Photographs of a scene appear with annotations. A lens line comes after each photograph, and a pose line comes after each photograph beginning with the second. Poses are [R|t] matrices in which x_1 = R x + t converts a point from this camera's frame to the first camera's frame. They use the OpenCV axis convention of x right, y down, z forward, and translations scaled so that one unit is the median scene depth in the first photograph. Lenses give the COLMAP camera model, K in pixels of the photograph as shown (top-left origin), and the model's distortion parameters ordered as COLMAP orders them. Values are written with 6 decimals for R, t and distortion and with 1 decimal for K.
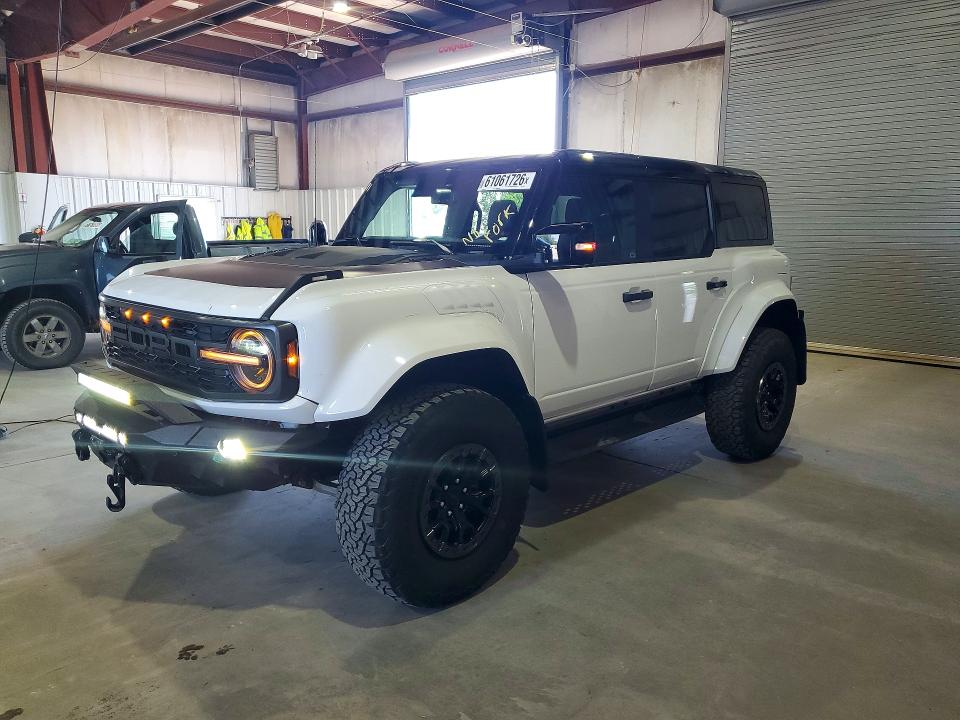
lens RADIAL K [[750.8, 0, 476.2], [0, 750.8, 358.9], [0, 0, 1]] dist [0.043674, -0.050396]
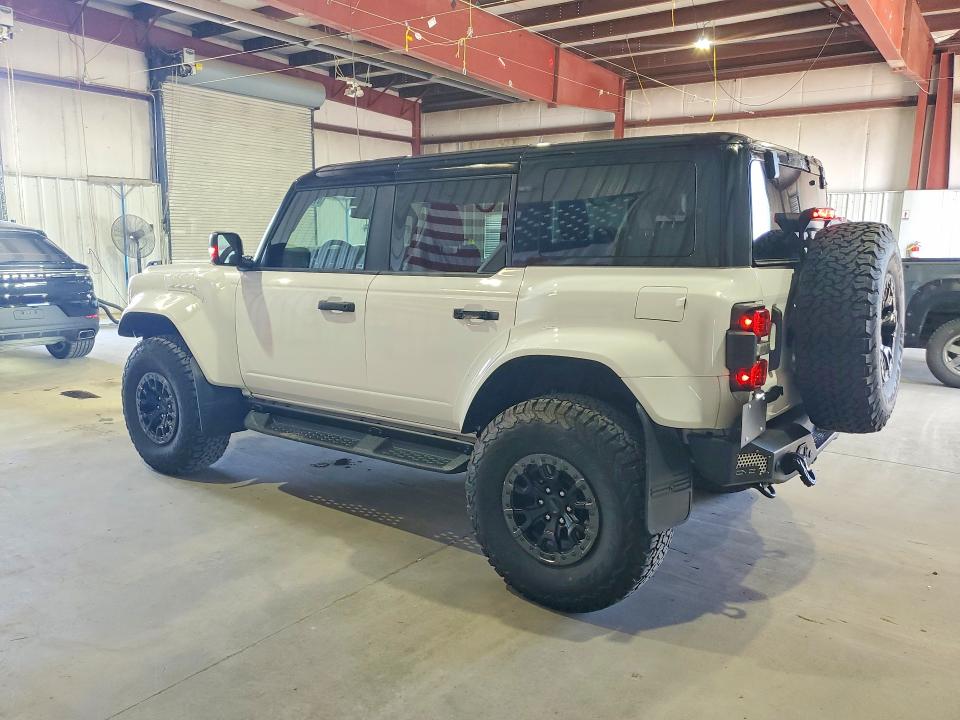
lens RADIAL K [[750.8, 0, 476.1], [0, 750.8, 358.0], [0, 0, 1]] dist [0.043674, -0.050396]
pose [[0.135539, 0.149836, -0.979377, 1.227967], [-0.170123, 0.977337, 0.125980, -0.175458], [0.976057, 0.149539, 0.157958, 1.056551]]
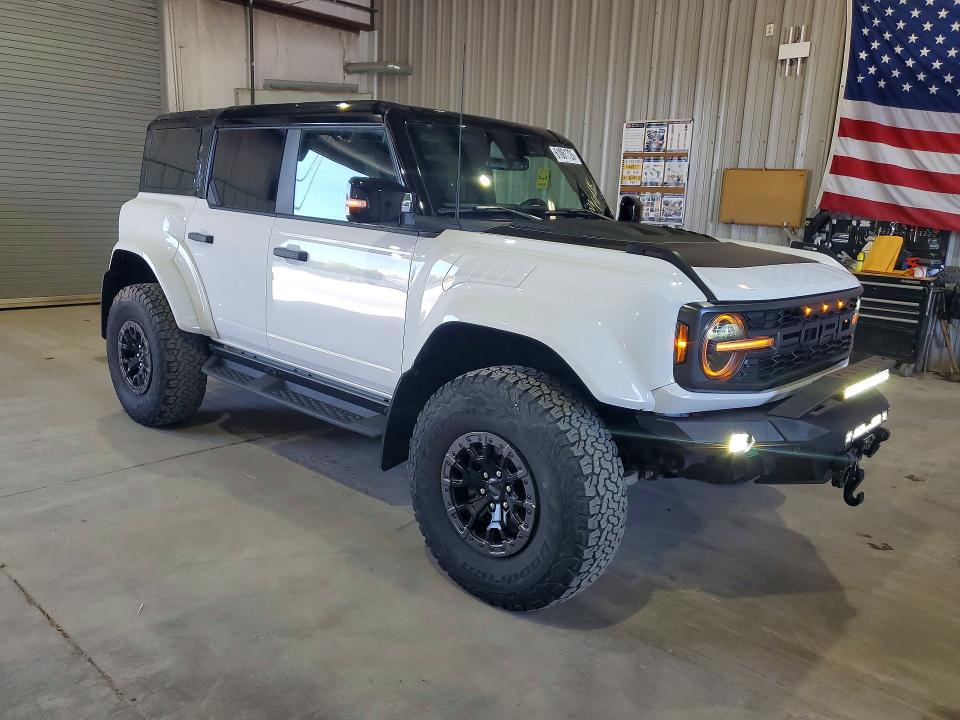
lens RADIAL K [[750.8, 0, 475.6], [0, 750.8, 354.1], [0, 0, 1]] dist [0.043674, -0.050396]
pose [[-0.021725, -0.213996, 0.976593, -1.043718], [0.121775, 0.968984, 0.215038, -0.193381], [-0.992320, 0.123597, 0.005008, 1.105263]]
